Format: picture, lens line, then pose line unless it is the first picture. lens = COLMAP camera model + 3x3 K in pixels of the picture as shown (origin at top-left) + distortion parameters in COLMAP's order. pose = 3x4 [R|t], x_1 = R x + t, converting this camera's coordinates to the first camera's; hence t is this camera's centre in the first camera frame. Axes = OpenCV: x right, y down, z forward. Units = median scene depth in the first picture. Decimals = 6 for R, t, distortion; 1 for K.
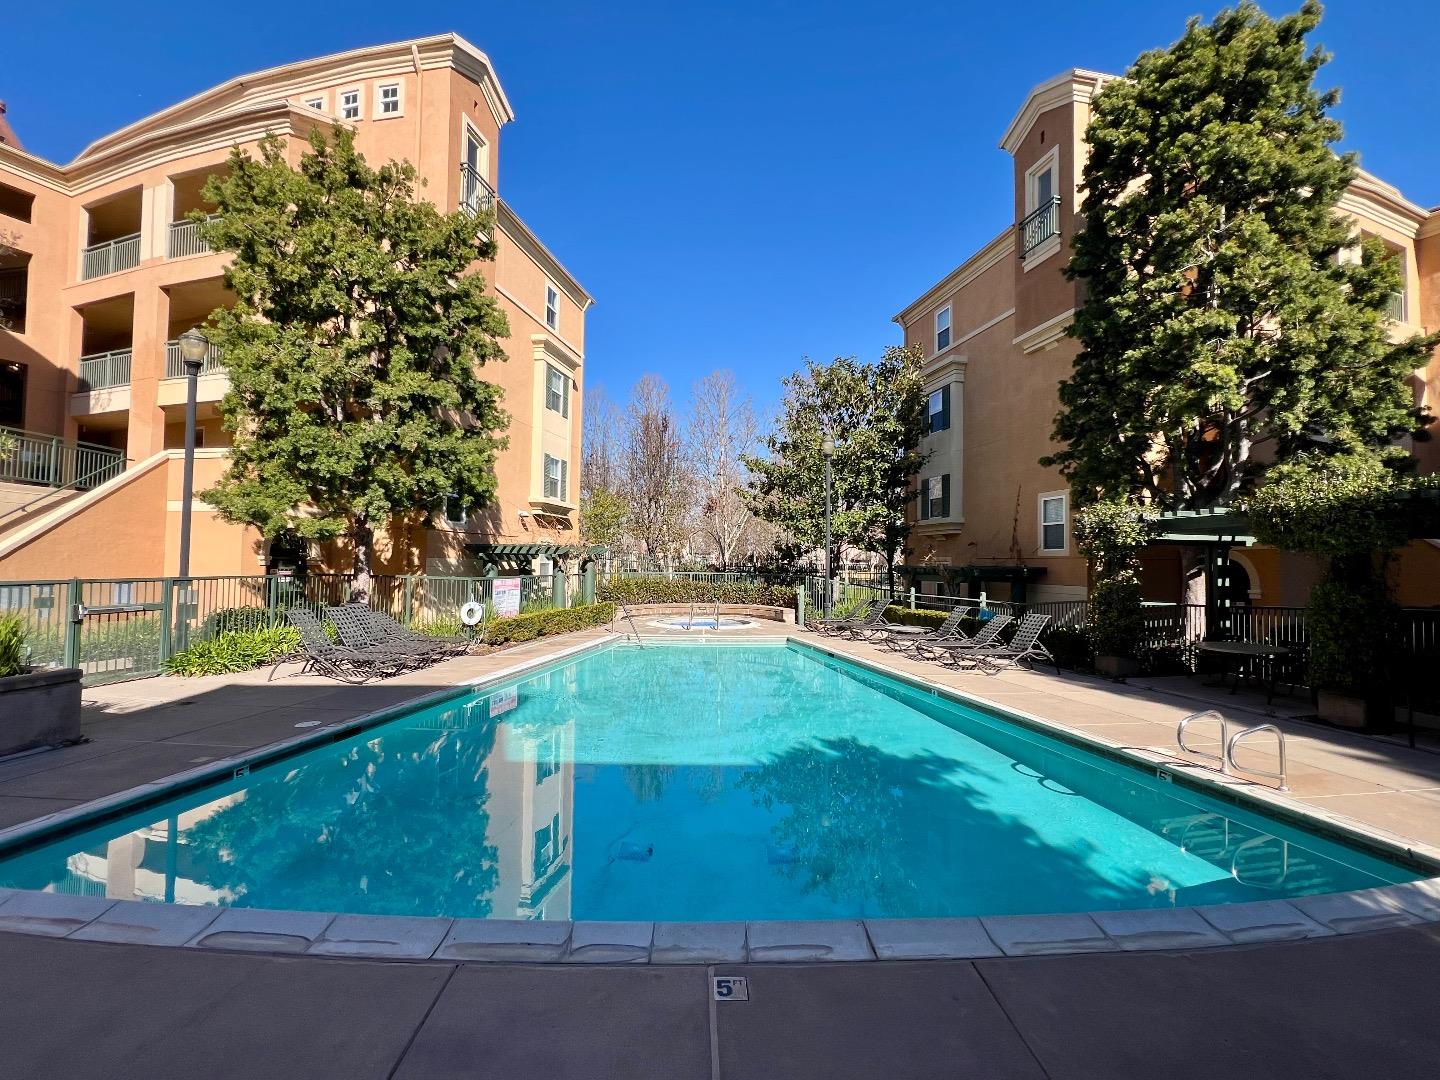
lens RADIAL K [[628.0, 0, 720.0], [0, 628.0, 540.0], [0, 0, 1]] dist [0.000306, -0.000065]
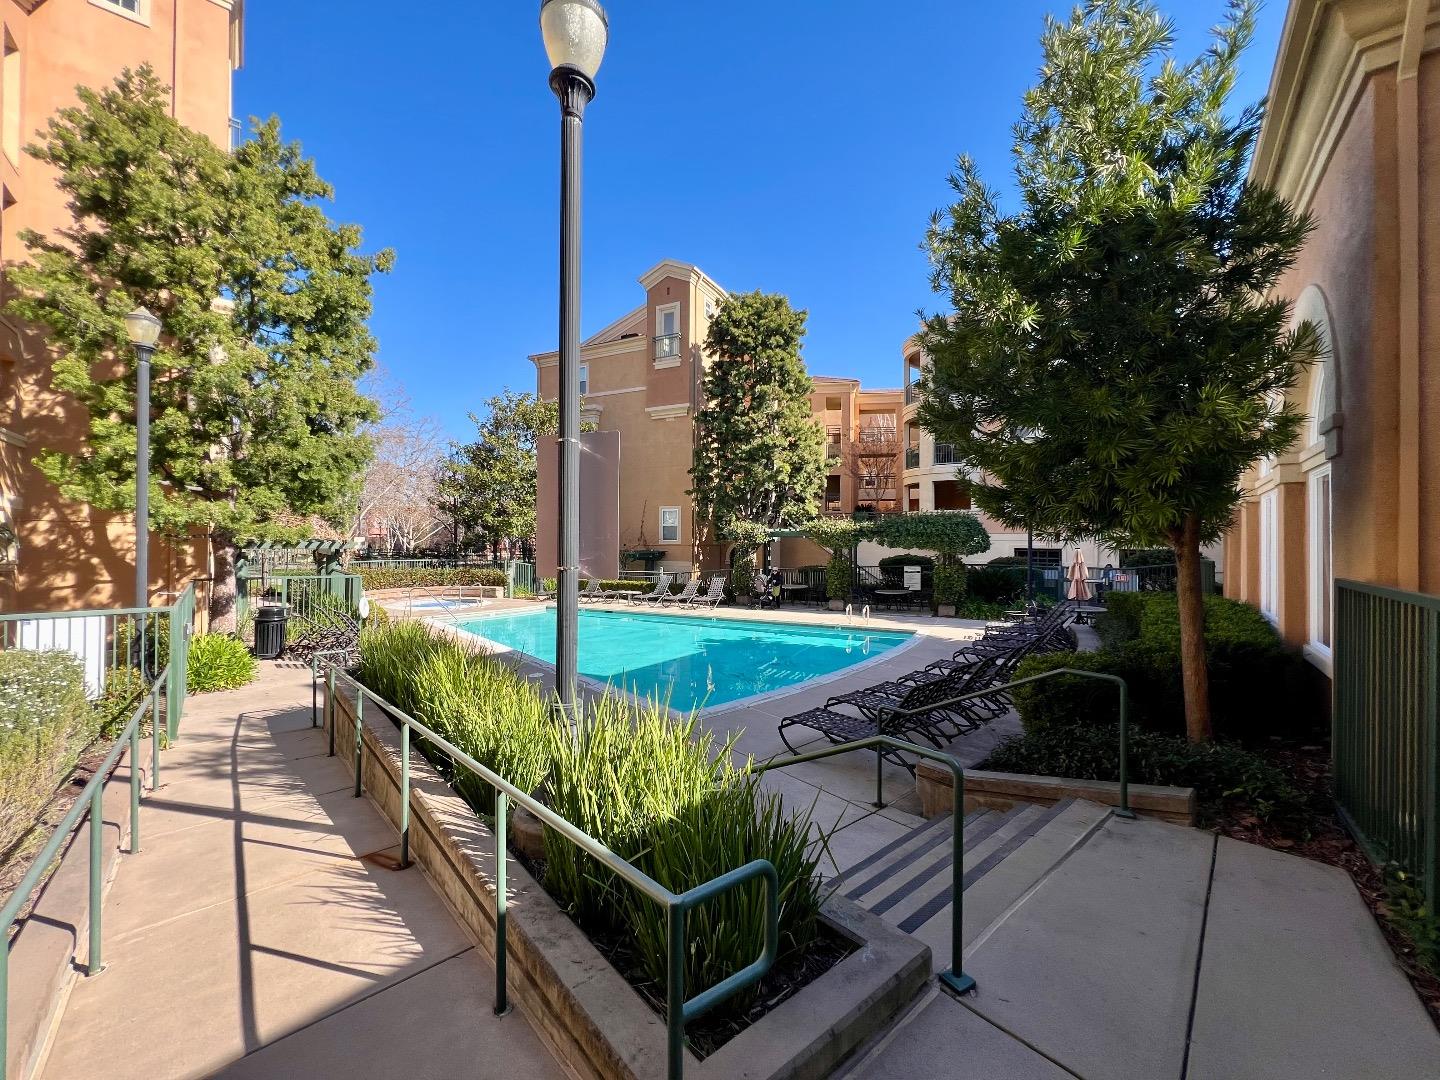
lens RADIAL K [[571.9, 0, 720.0], [0, 571.9, 540.0], [0, 0, 1]] dist [-0.000036, -0.000010]
pose [[0.640008, -0.006463, 0.768341, -0.582646], [-0.024496, 0.999285, 0.028810, -0.035049], [-0.767978, -0.037260, 0.639392, -0.093799]]
